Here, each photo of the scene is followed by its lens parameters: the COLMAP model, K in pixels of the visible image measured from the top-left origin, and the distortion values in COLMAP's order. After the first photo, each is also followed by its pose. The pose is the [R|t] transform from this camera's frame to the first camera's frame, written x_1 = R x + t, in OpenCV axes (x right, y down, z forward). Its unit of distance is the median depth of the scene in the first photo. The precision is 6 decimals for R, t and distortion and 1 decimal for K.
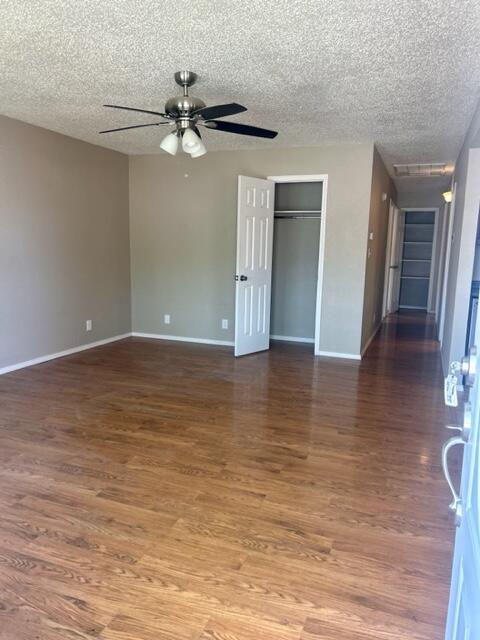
lens RADIAL K [[484.8, 0, 236.8], [0, 484.8, 321.1], [0, 0, 1]] dist [0.009801, -0.006917]
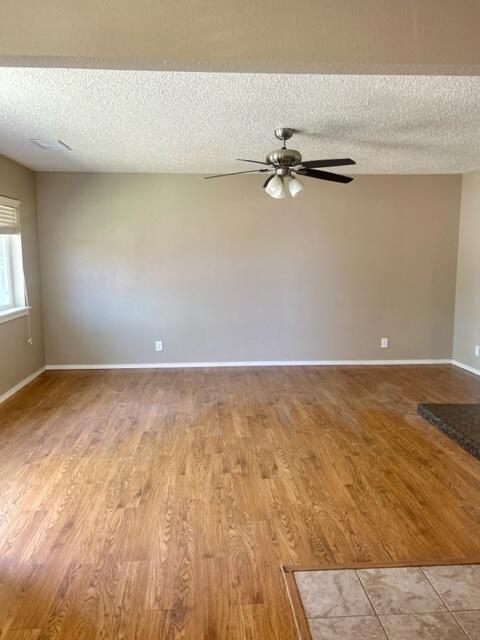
lens RADIAL K [[484.8, 0, 236.8], [0, 484.8, 321.1], [0, 0, 1]] dist [0.009801, -0.006917]
pose [[0.427222, 0.104830, -0.898049, 1.035504], [-0.136106, 0.989394, 0.050744, -0.098834], [0.893844, 0.100551, 0.436959, 0.463312]]
